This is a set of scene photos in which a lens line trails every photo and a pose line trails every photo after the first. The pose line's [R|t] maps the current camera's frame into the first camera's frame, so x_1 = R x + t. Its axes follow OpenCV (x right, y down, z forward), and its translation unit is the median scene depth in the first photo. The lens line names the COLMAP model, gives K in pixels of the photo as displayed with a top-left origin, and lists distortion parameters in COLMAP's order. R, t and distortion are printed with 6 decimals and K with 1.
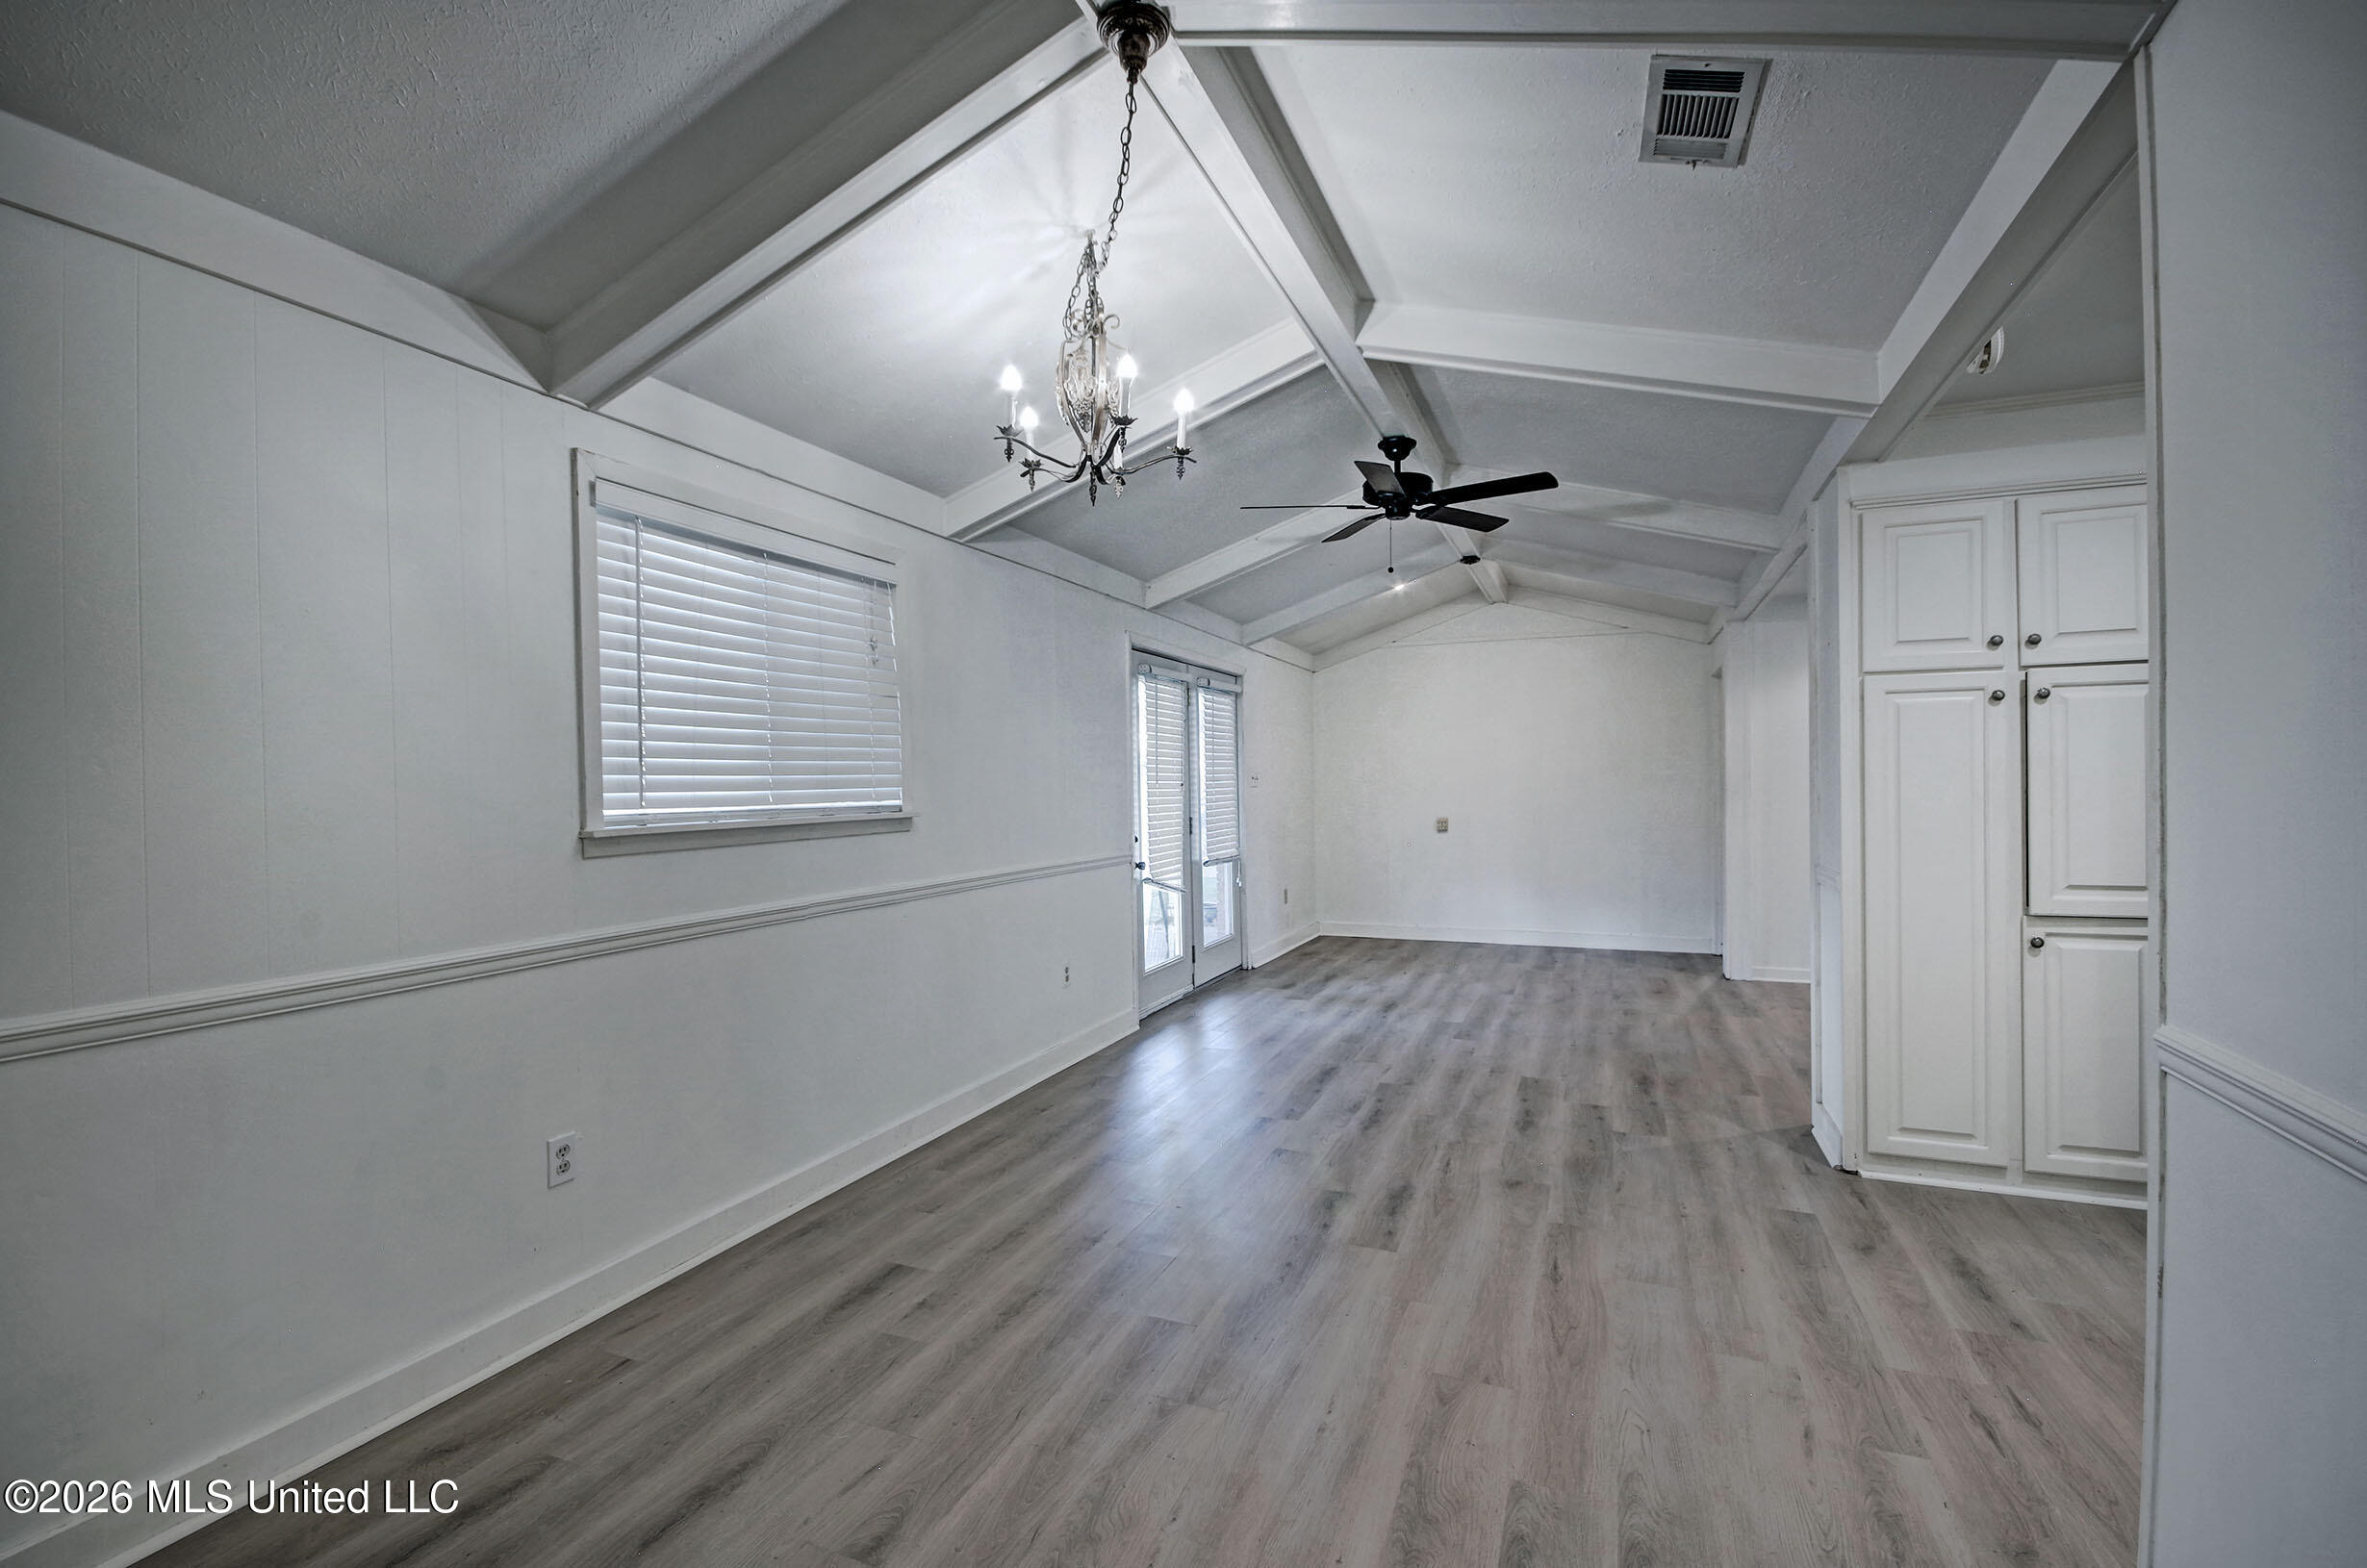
lens RADIAL K [[1054.7, 0, 1182.0], [0, 1054.7, 787.3], [0, 0, 1]] dist [-0.002950, -0.000345]
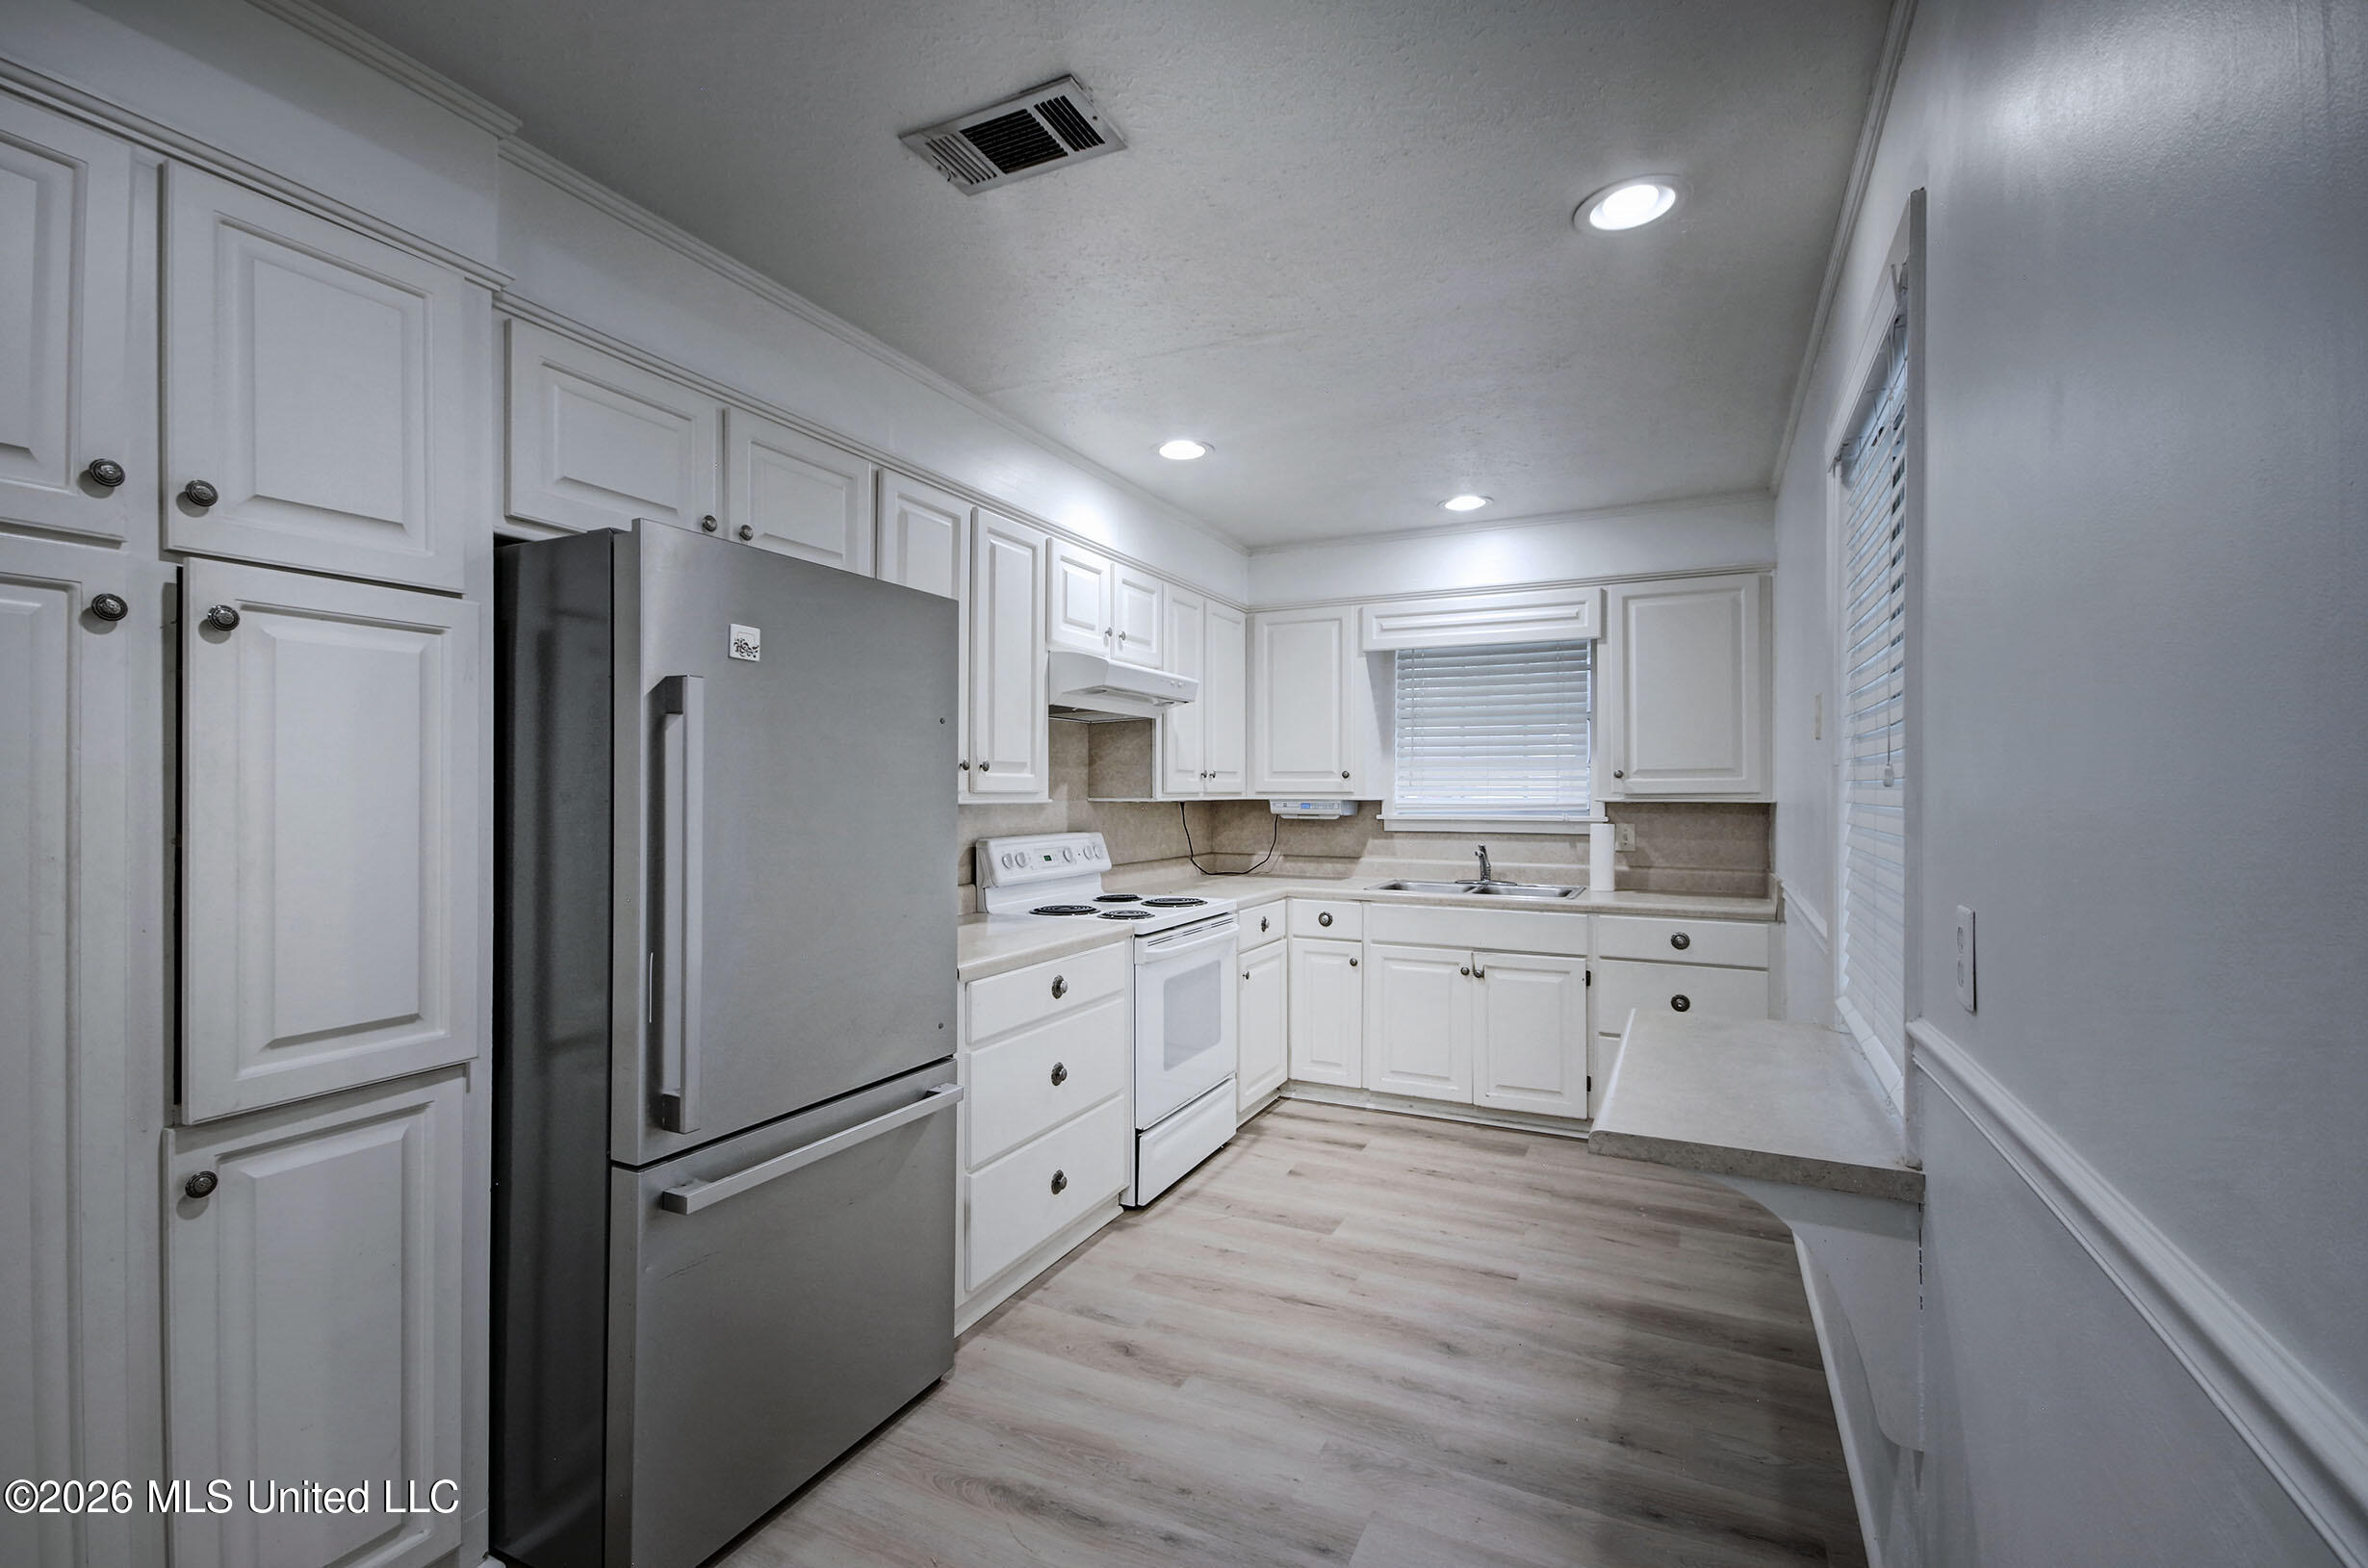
lens RADIAL K [[1055.3, 0, 1177.5], [0, 1055.3, 778.9], [0, 0, 1]] dist [-0.002950, -0.000345]
pose [[0.065909, 0.013648, 0.997732, 0.398689], [0.006005, 0.999883, -0.014074, -0.013237], [-0.997808, 0.006919, 0.065819, 0.562599]]
